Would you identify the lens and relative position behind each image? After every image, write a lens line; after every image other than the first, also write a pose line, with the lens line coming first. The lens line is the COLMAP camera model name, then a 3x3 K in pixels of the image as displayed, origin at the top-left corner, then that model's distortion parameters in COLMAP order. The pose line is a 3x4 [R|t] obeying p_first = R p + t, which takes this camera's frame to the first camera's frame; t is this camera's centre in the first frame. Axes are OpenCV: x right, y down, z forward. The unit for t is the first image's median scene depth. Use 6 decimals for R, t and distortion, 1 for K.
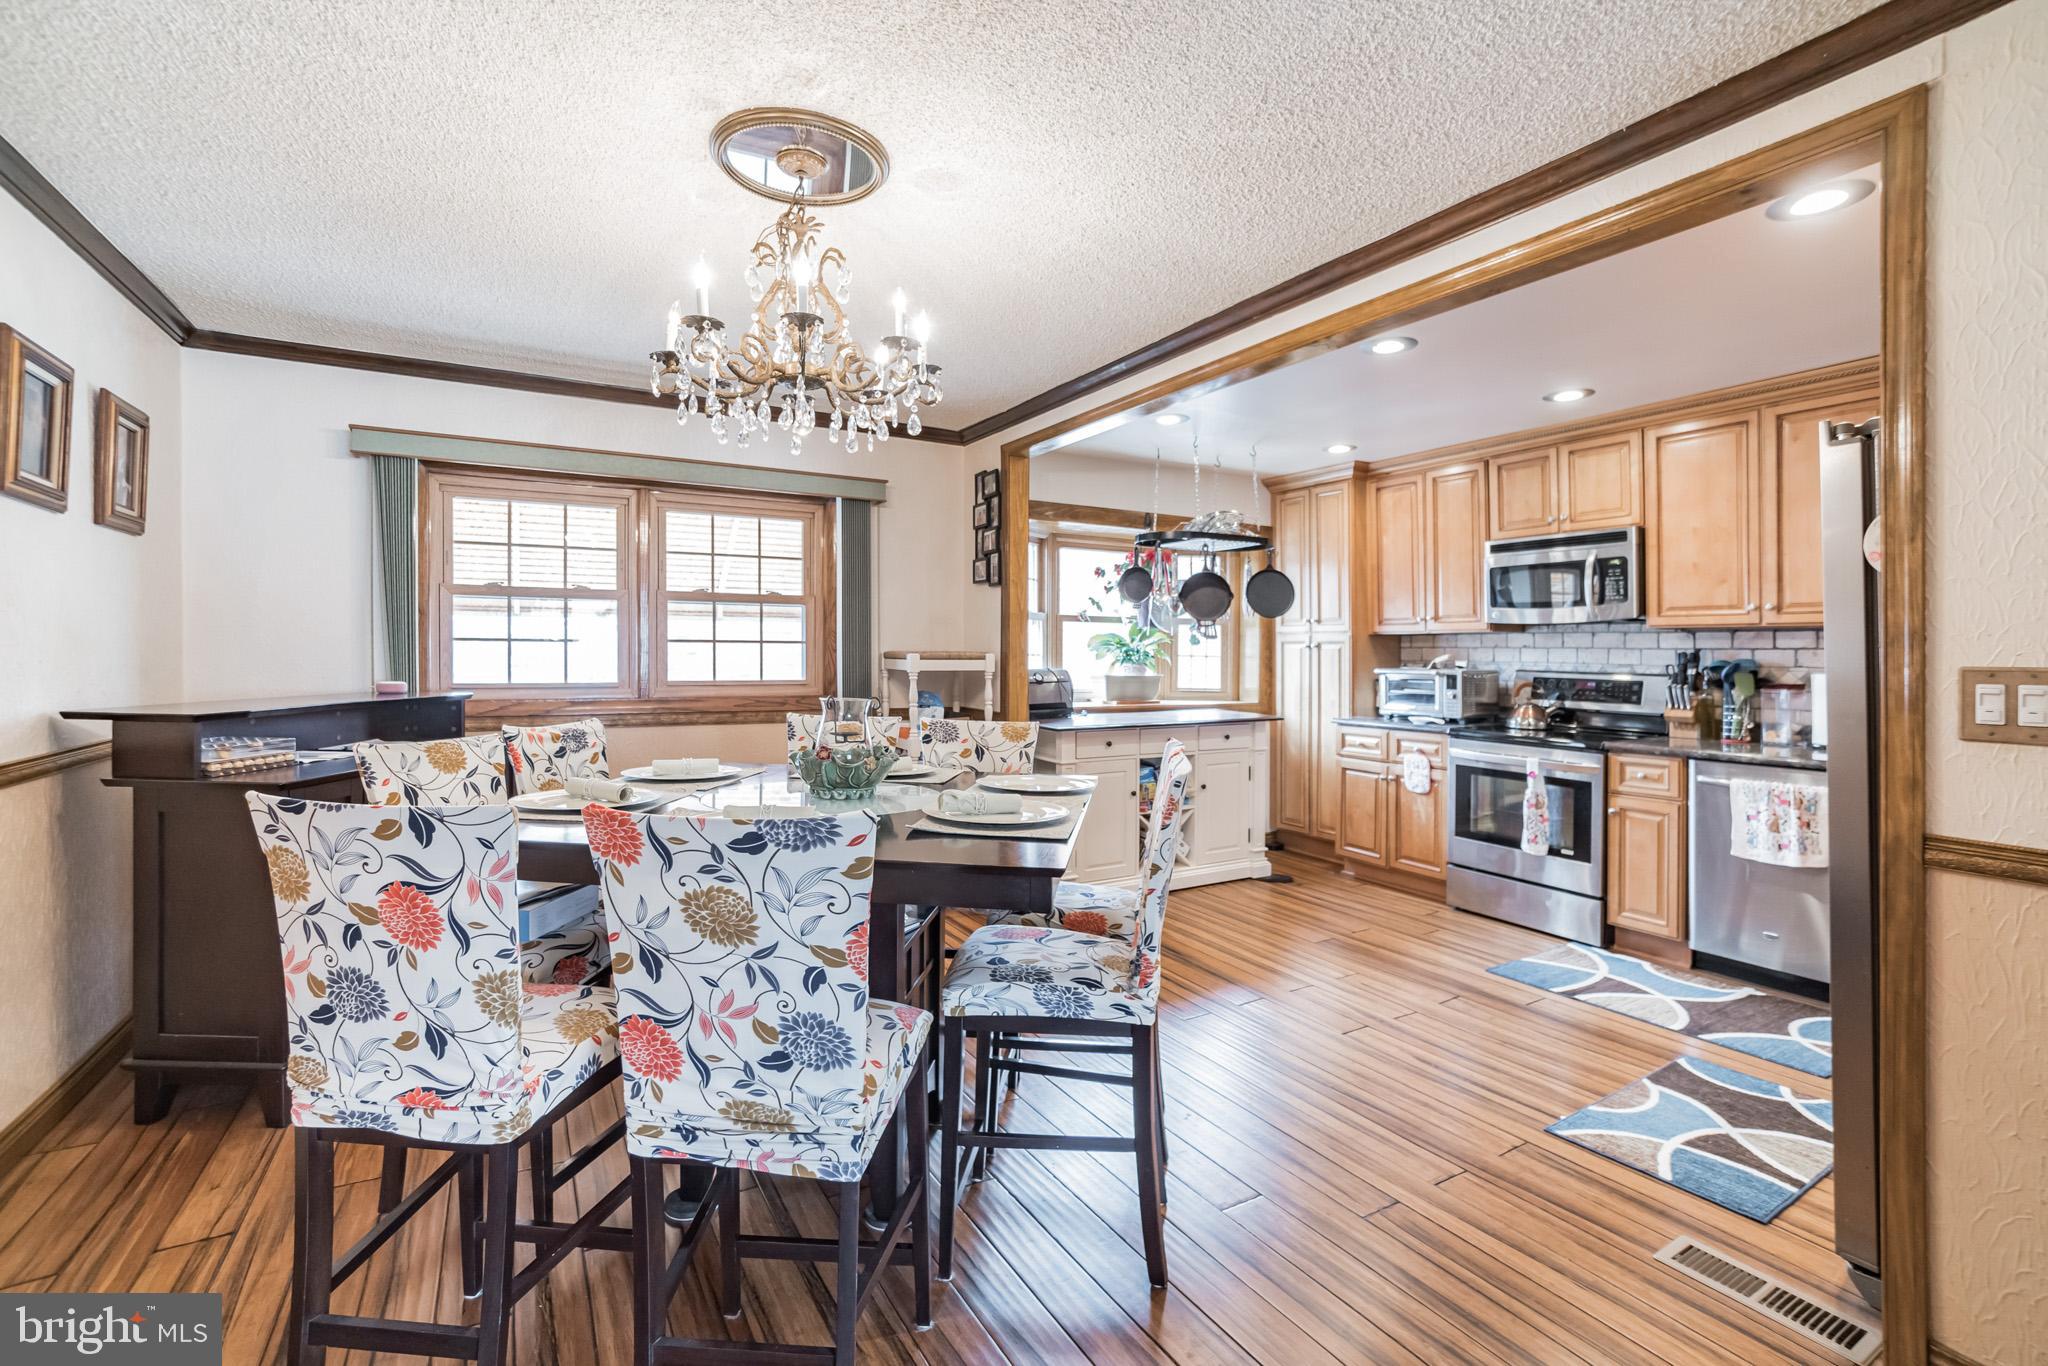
lens RADIAL K [[913.1, 0, 1015.2], [0, 913.1, 672.3], [0, 0, 1]] dist [-0.015317, 0.002897]
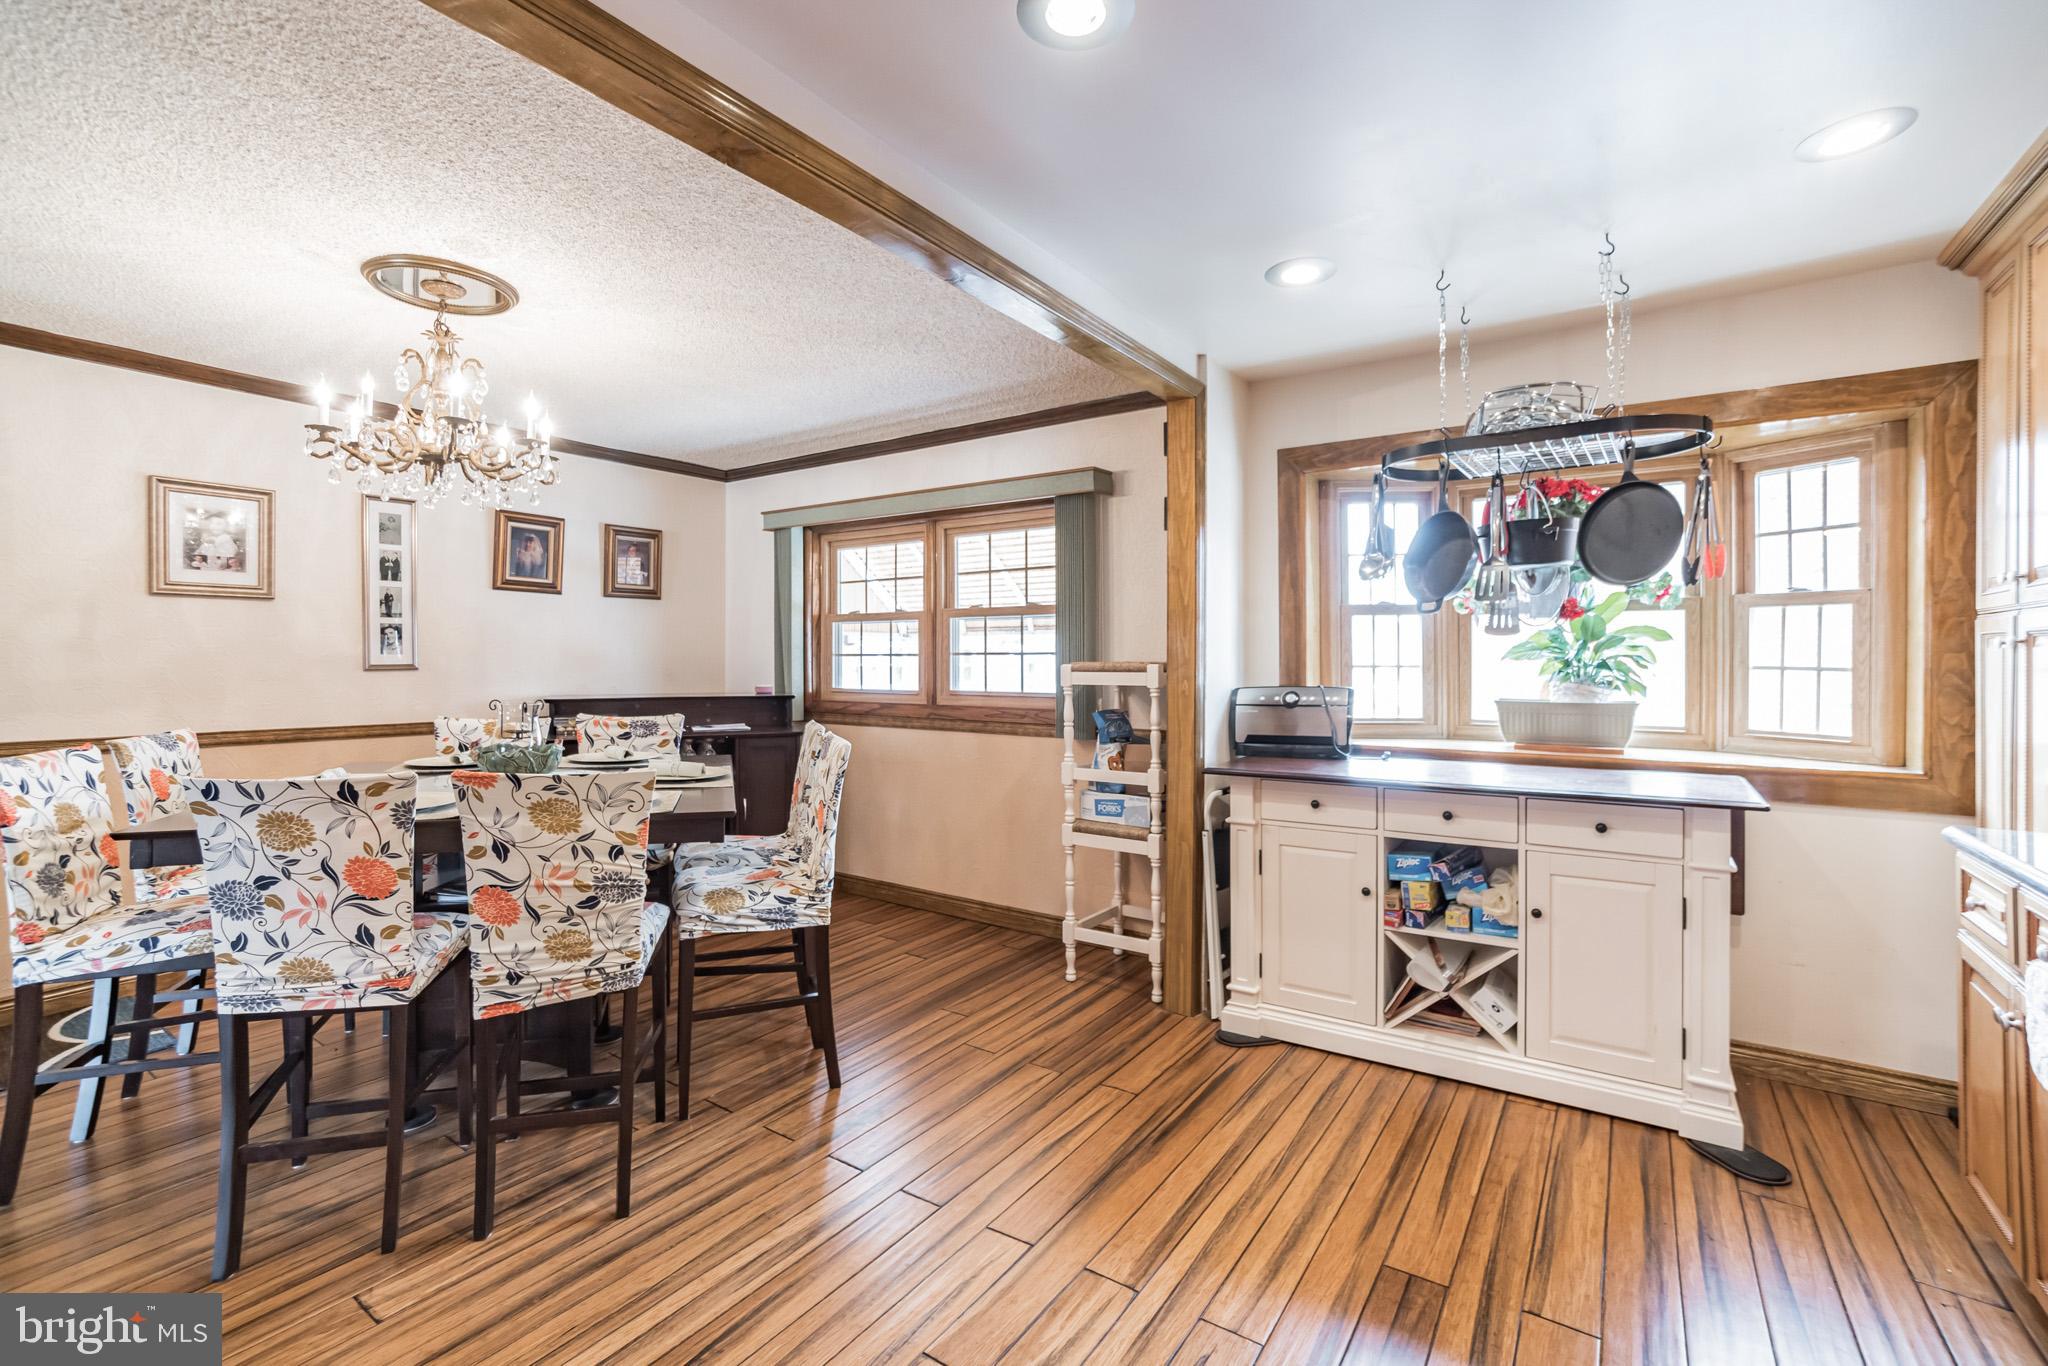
lens RADIAL K [[913.1, 0, 1058.5], [0, 913.1, 681.5], [0, 0, 1]] dist [-0.015317, 0.002897]
pose [[0.440045, 0.013133, -0.897879, 0.767300], [-0.015980, 0.999849, 0.006793, -0.012092], [0.897833, 0.011358, 0.440189, 0.713692]]
